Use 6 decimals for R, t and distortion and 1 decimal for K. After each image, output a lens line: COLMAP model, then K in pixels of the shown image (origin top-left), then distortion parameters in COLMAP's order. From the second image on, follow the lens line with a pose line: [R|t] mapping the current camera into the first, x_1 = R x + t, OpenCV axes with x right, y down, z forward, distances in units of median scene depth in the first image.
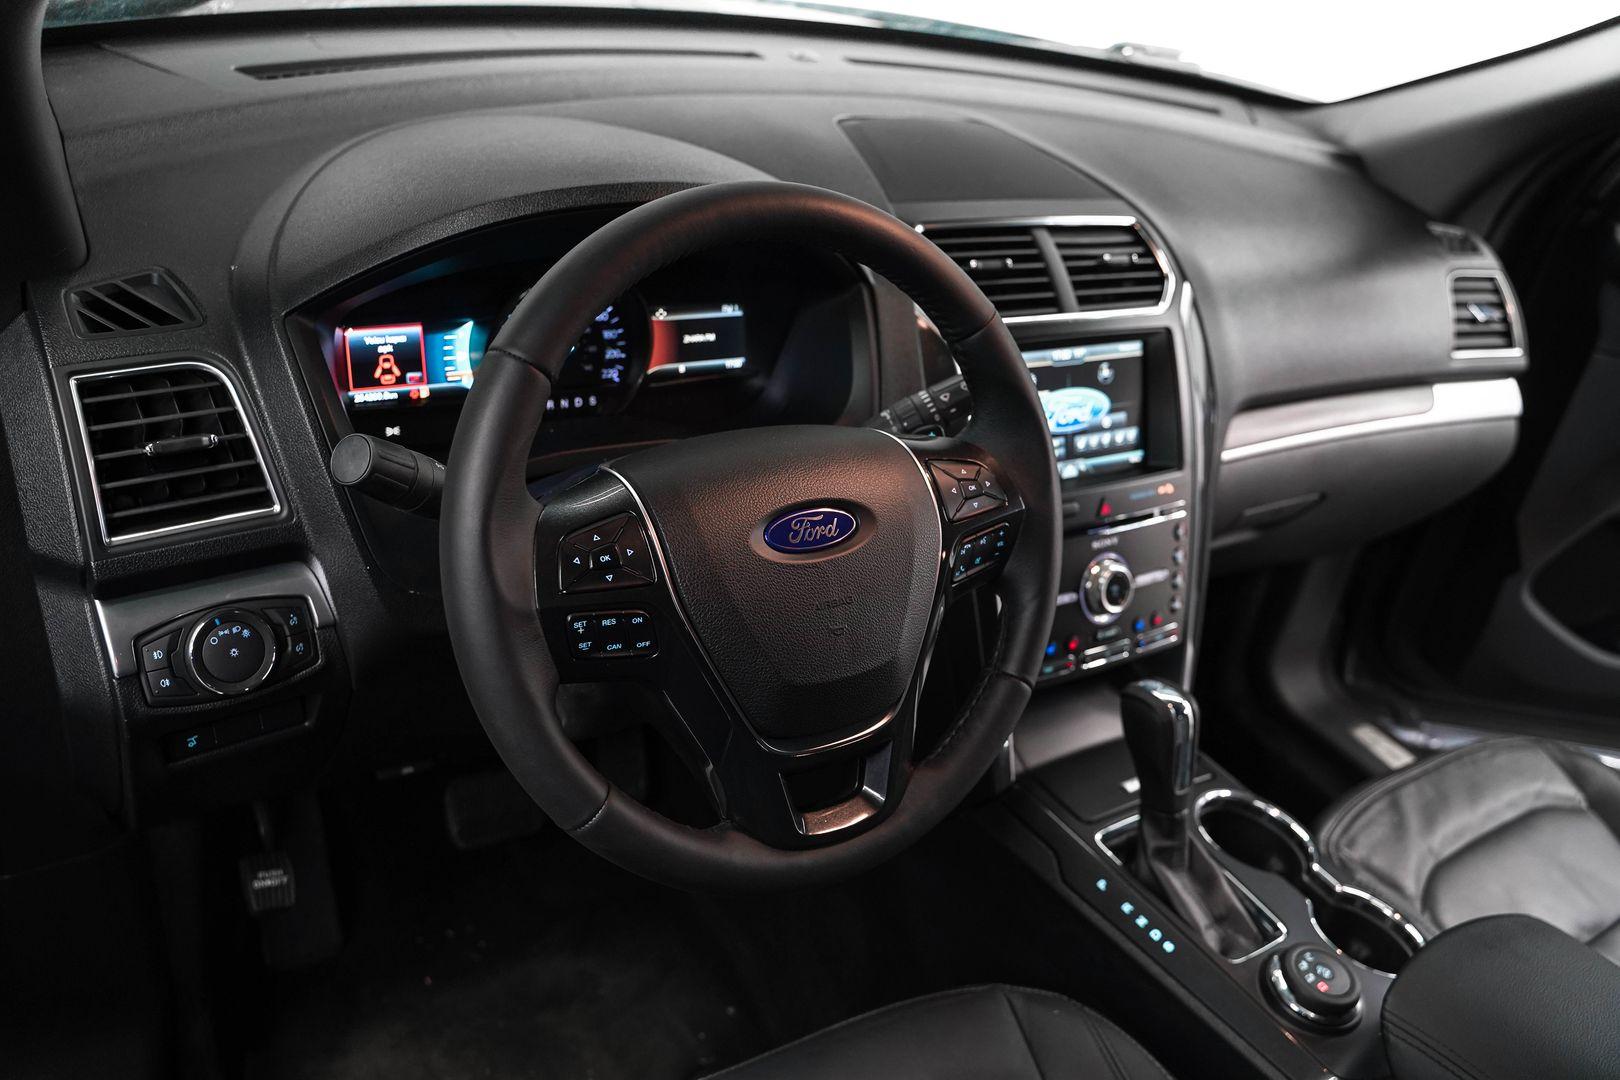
lens RADIAL K [[1315.7, 0, 810.0], [0, 1315.7, 540.0], [0, 0, 1]] dist [-0.117564, 0.101736]
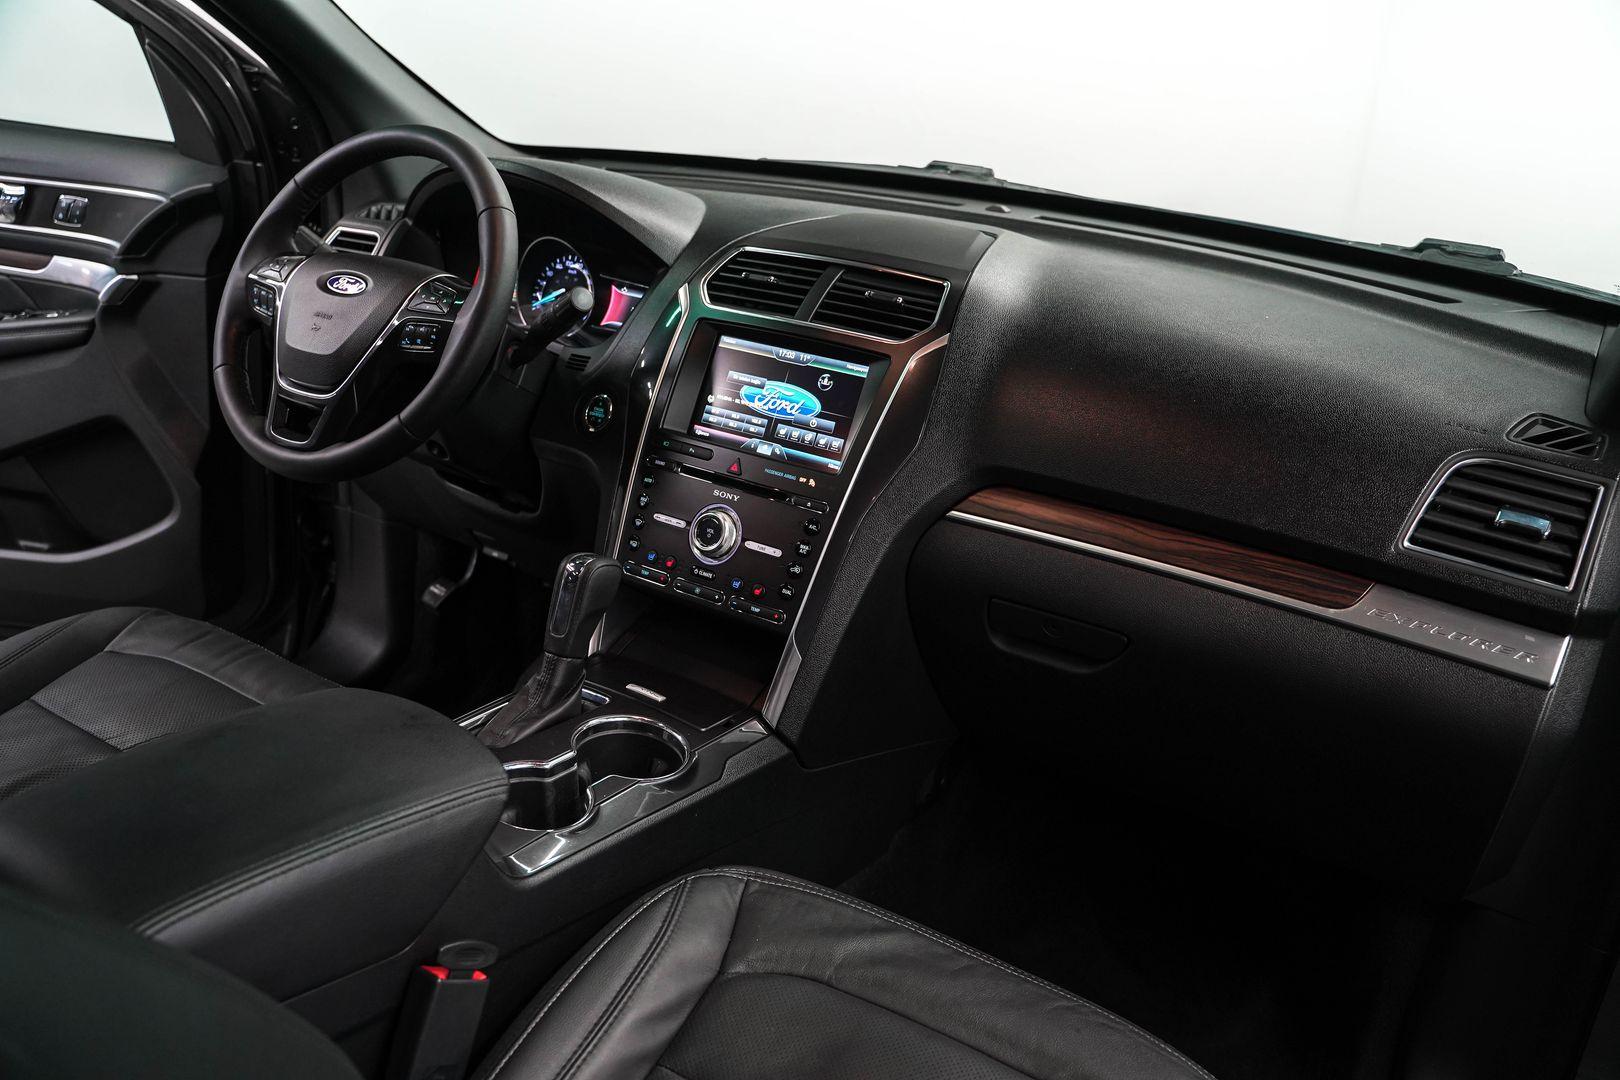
lens RADIAL K [[1315.7, 0, 810.0], [0, 1315.7, 540.0], [0, 0, 1]] dist [-0.117564, 0.101736]
pose [[0.435418, 0.175167, -0.883022, 1.256538], [-0.472510, 0.879378, -0.058550, 0.068037], [0.766254, 0.442731, 0.465665, 0.510187]]
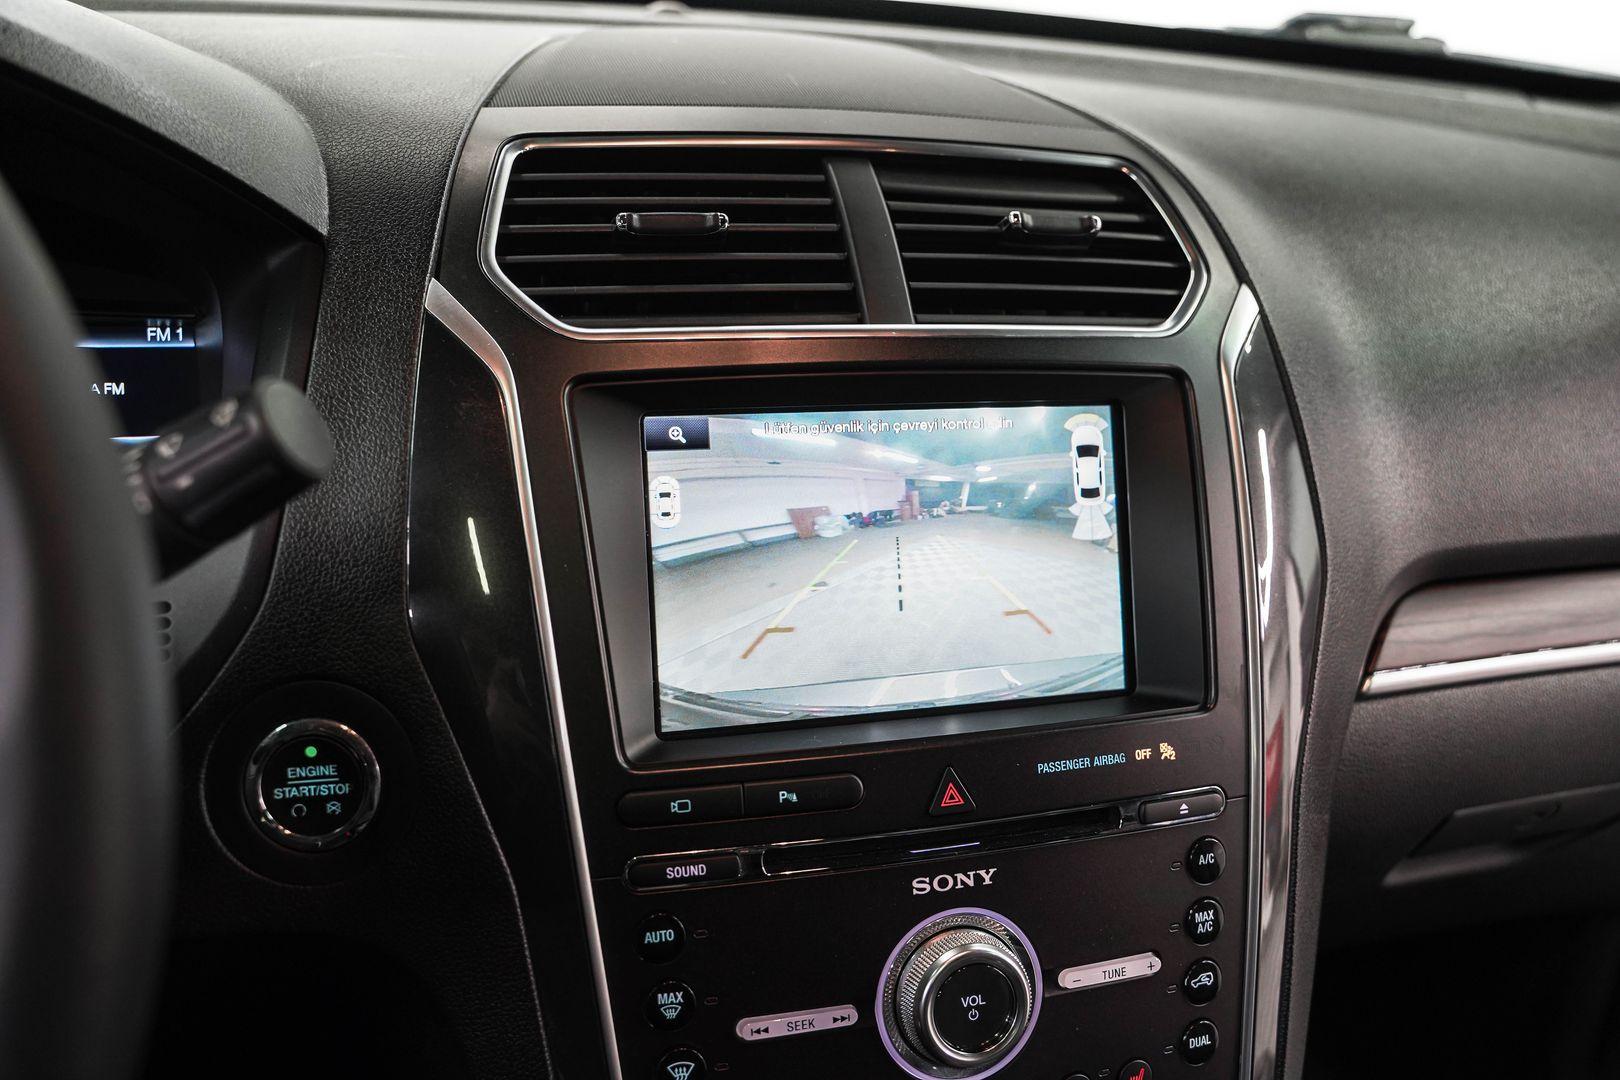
lens RADIAL K [[1315.7, 0, 810.0], [0, 1315.7, 540.0], [0, 0, 1]] dist [-0.117564, 0.101736]
pose [[0.955418, 0.004489, -0.295223, 0.289687], [-0.058087, 0.983201, -0.173036, -0.027511], [0.289487, 0.182470, 0.939629, 0.577285]]
